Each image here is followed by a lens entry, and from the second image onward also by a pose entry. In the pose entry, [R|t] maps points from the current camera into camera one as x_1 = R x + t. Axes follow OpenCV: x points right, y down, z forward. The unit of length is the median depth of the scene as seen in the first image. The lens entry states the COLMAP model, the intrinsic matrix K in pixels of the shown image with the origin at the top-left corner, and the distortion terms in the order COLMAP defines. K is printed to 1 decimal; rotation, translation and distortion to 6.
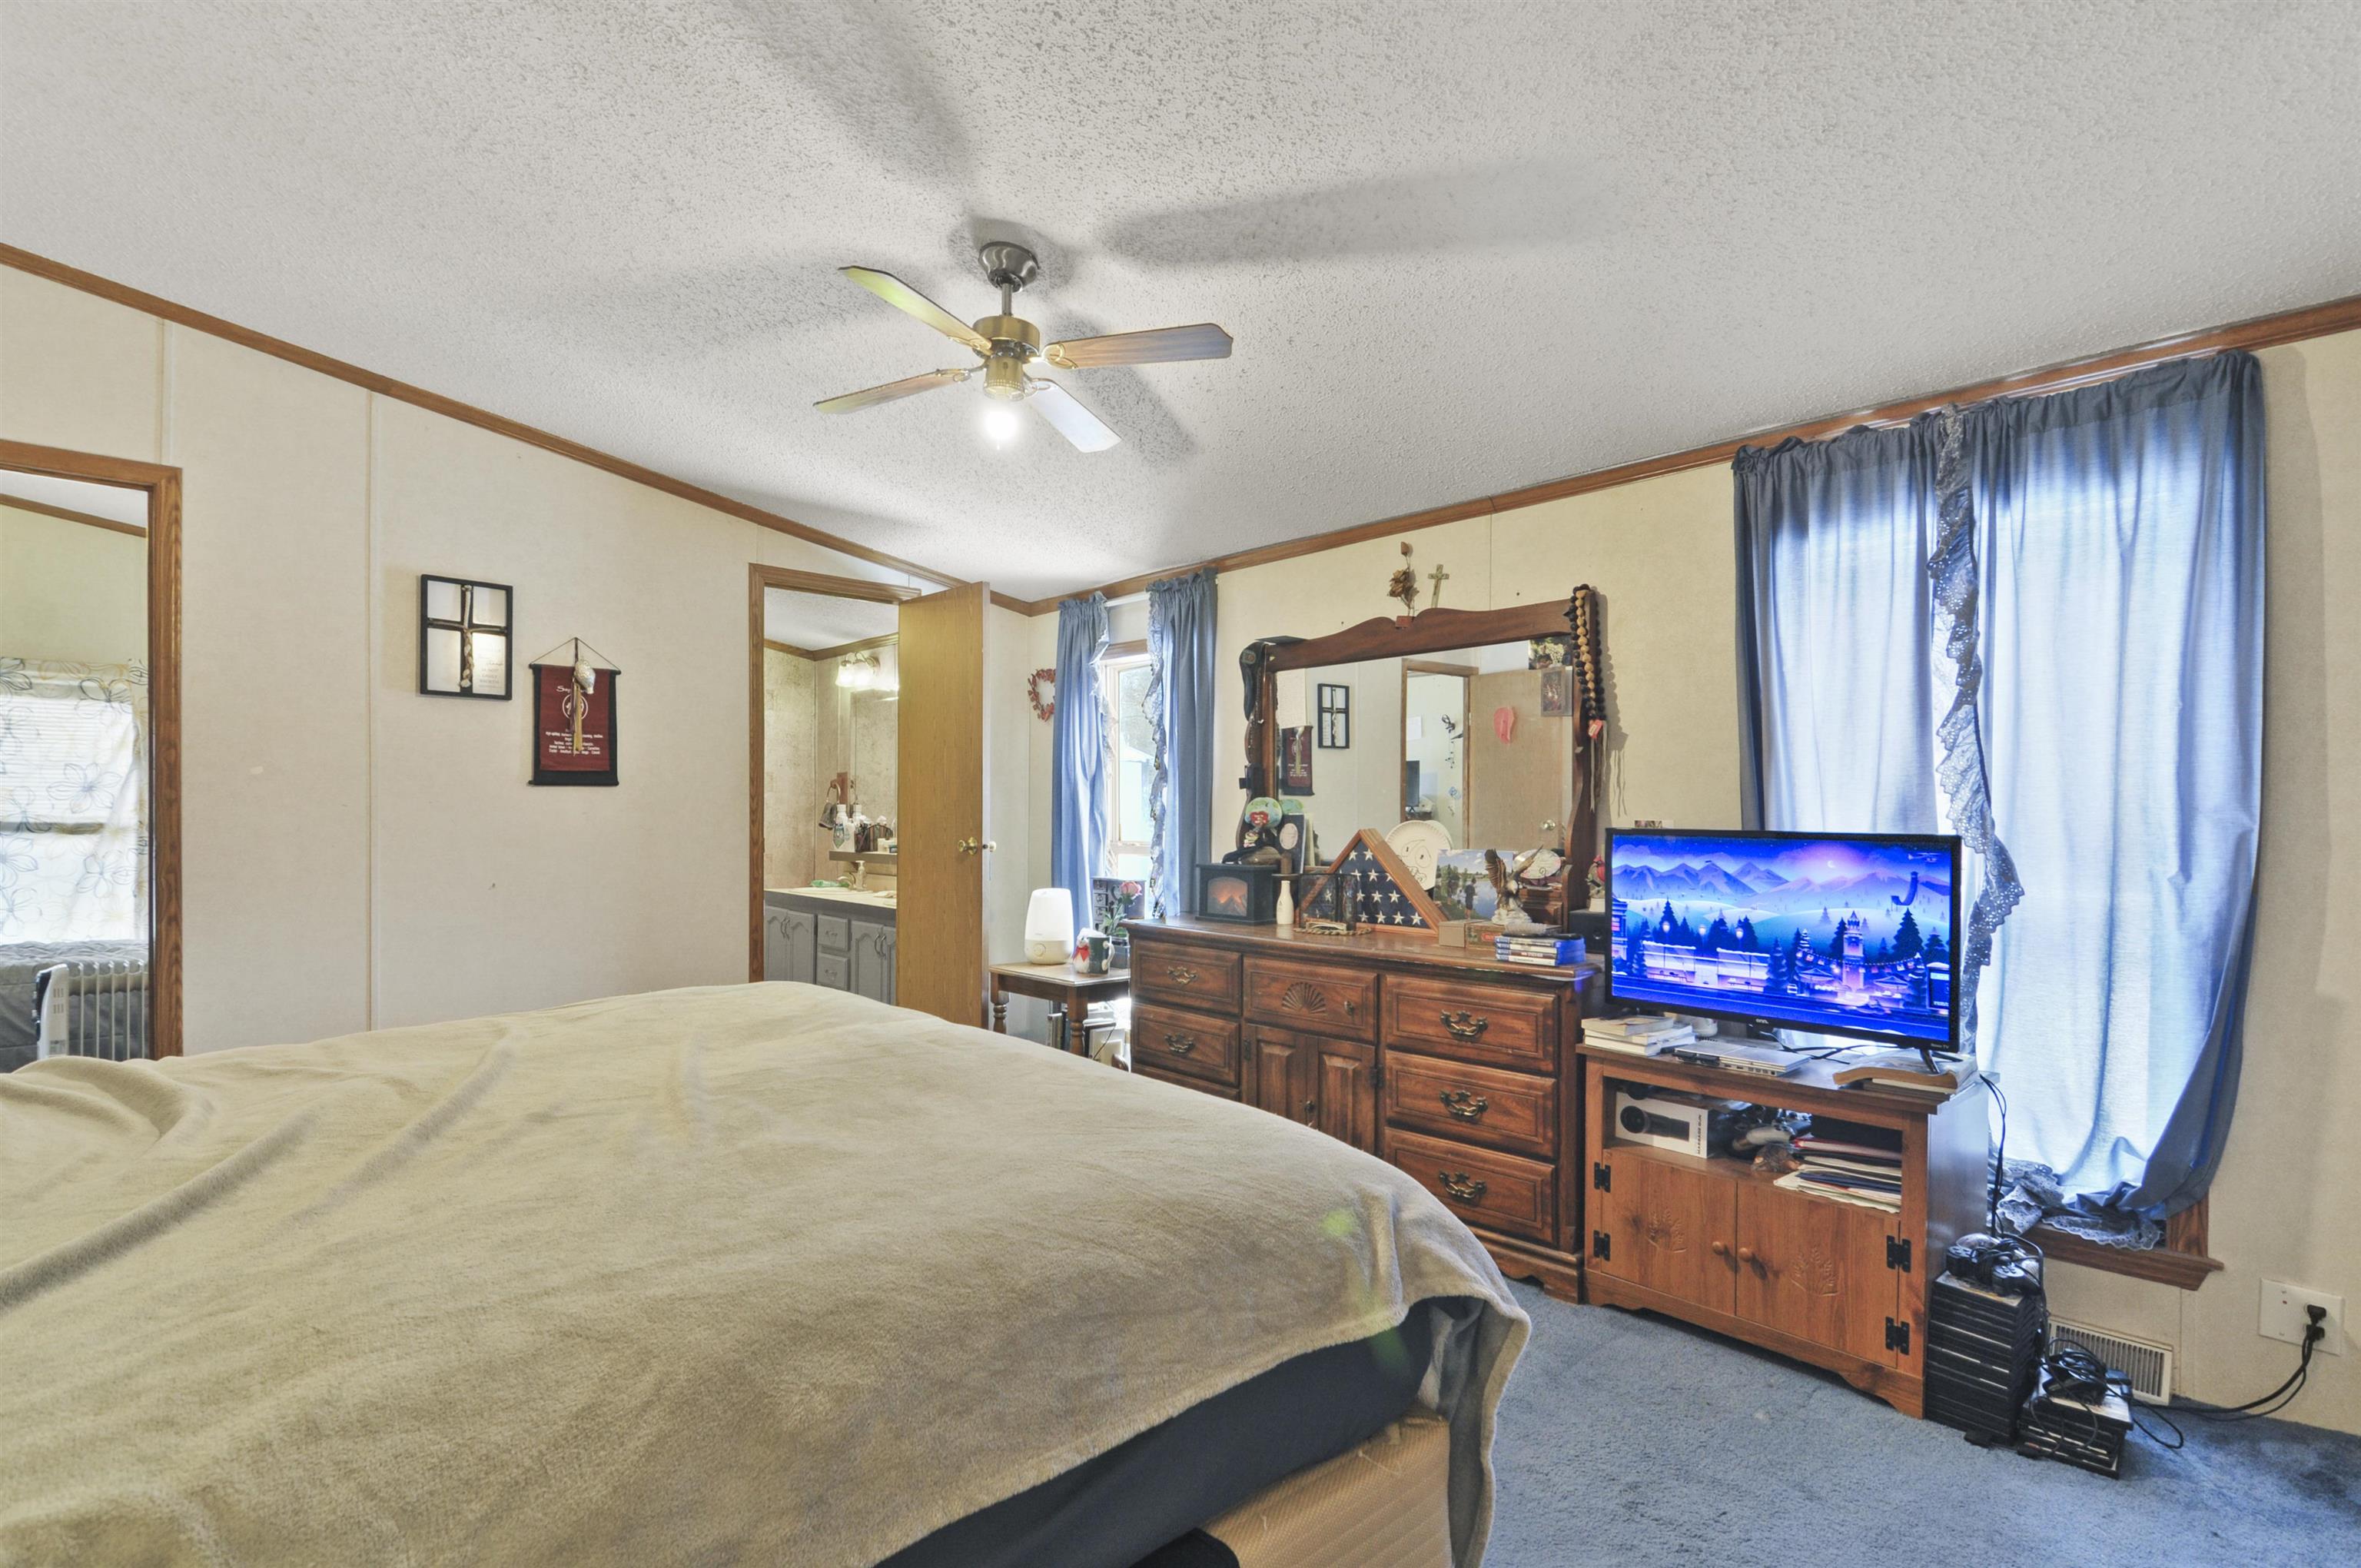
lens RADIAL K [[1140.6, 0, 1182.3], [0, 1140.6, 837.7], [0, 0, 1]] dist [-0.001620, -0.000874]
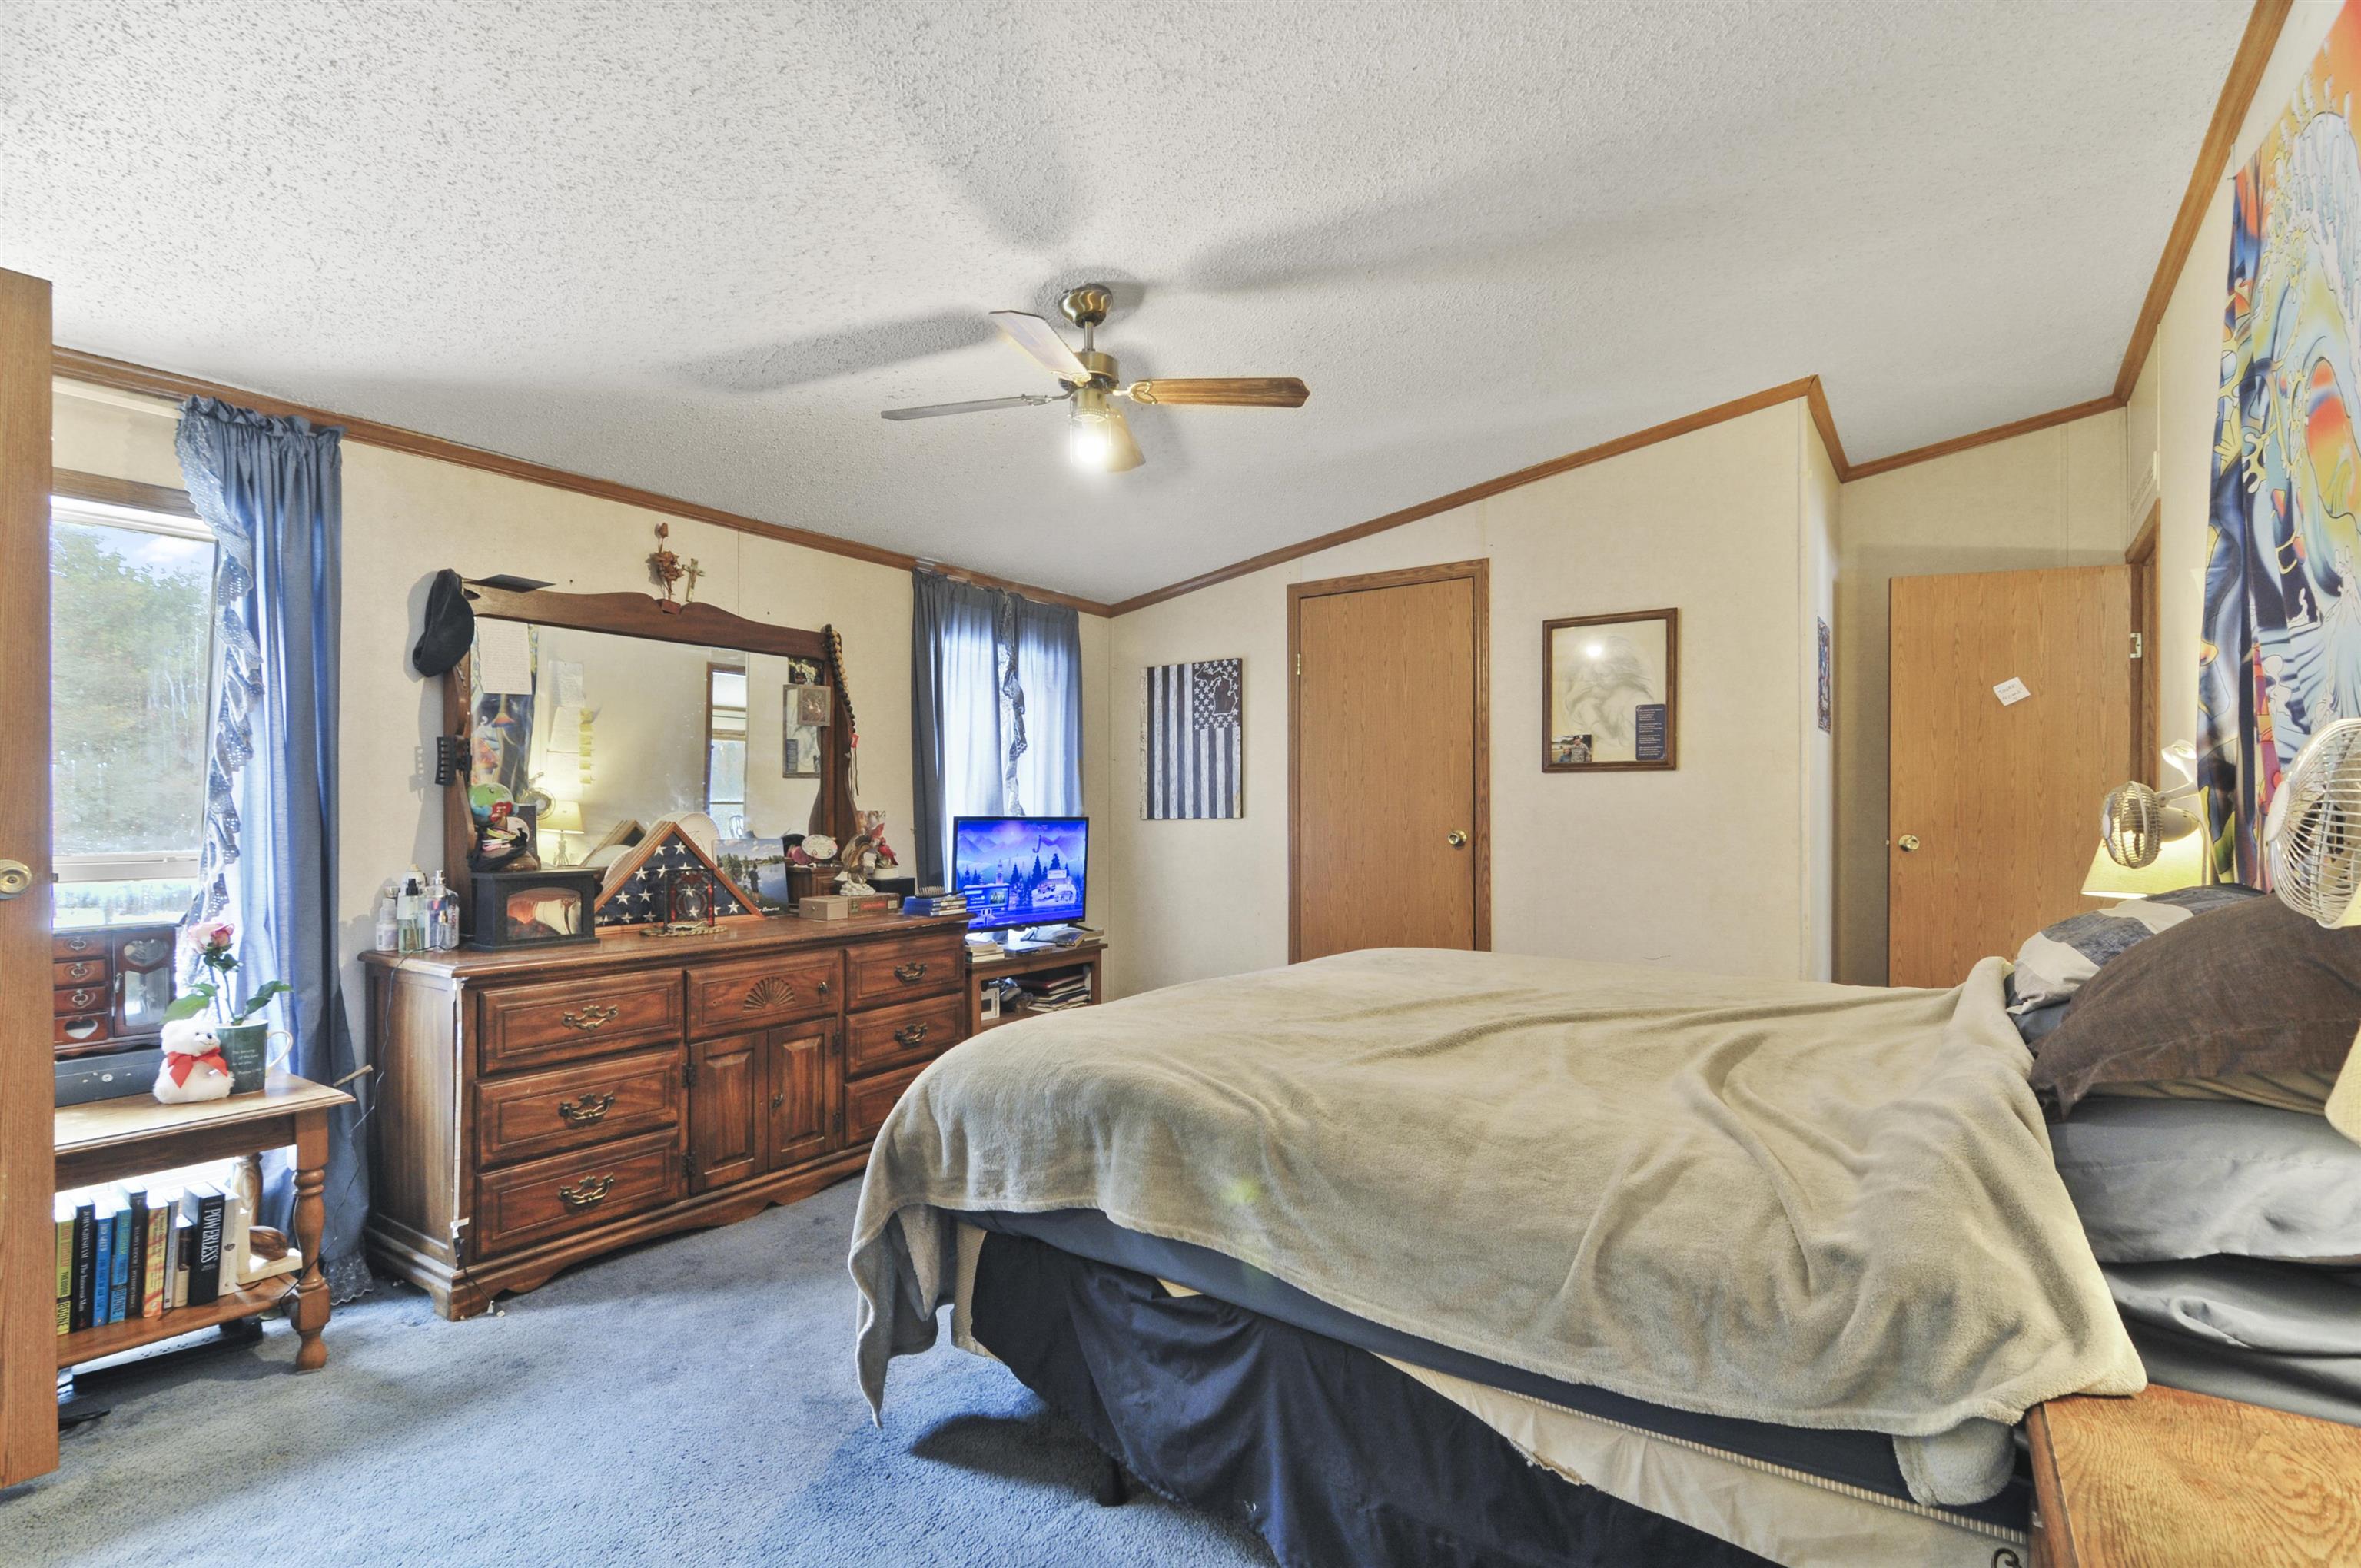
lens RADIAL K [[1140.6, 0, 1182.3], [0, 1140.6, 837.7], [0, 0, 1]] dist [-0.001620, -0.000874]
pose [[-0.239905, -0.032675, 0.970246, -0.906959], [0.012635, 0.999244, 0.036775, -0.025159], [-0.970714, 0.021081, -0.239311, 0.863174]]
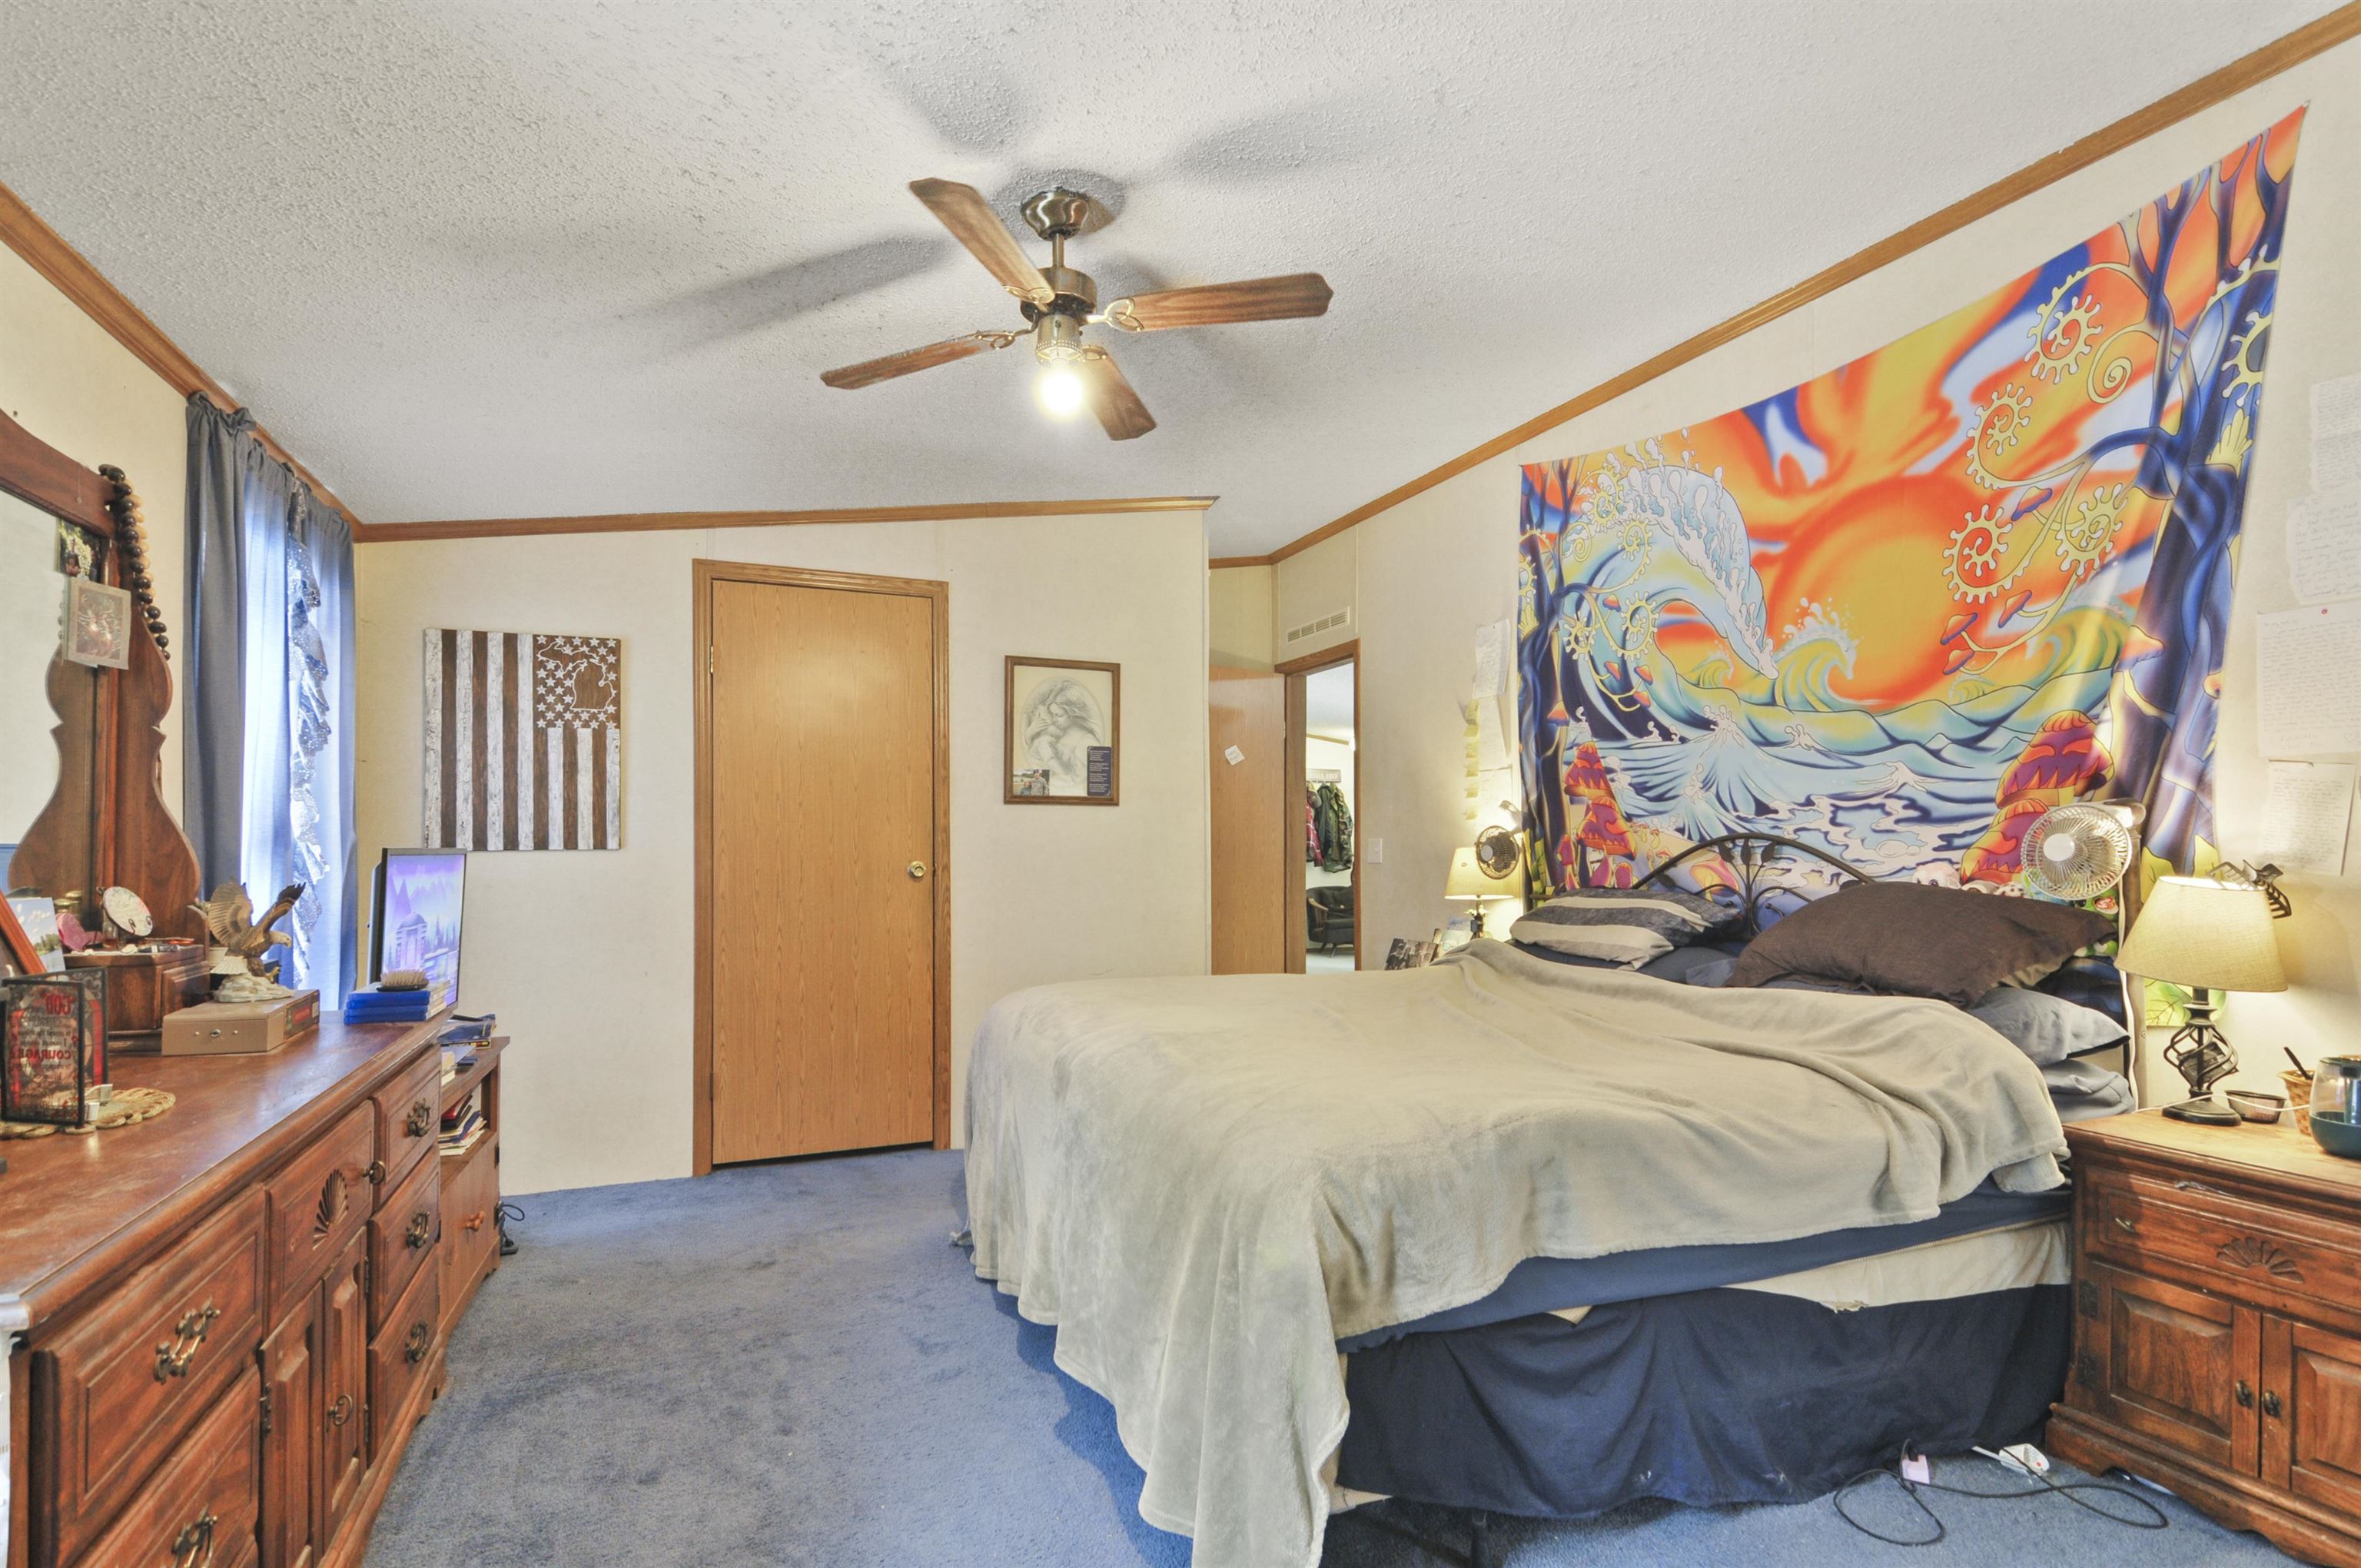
lens RADIAL K [[1140.6, 0, 1182.3], [0, 1140.6, 837.7], [0, 0, 1]] dist [-0.001620, -0.000874]
pose [[-0.948958, -0.012889, 0.315138, -0.381069], [-0.009453, 0.999878, 0.012430, -0.025491], [-0.315260, 0.008817, -0.948964, 1.319461]]
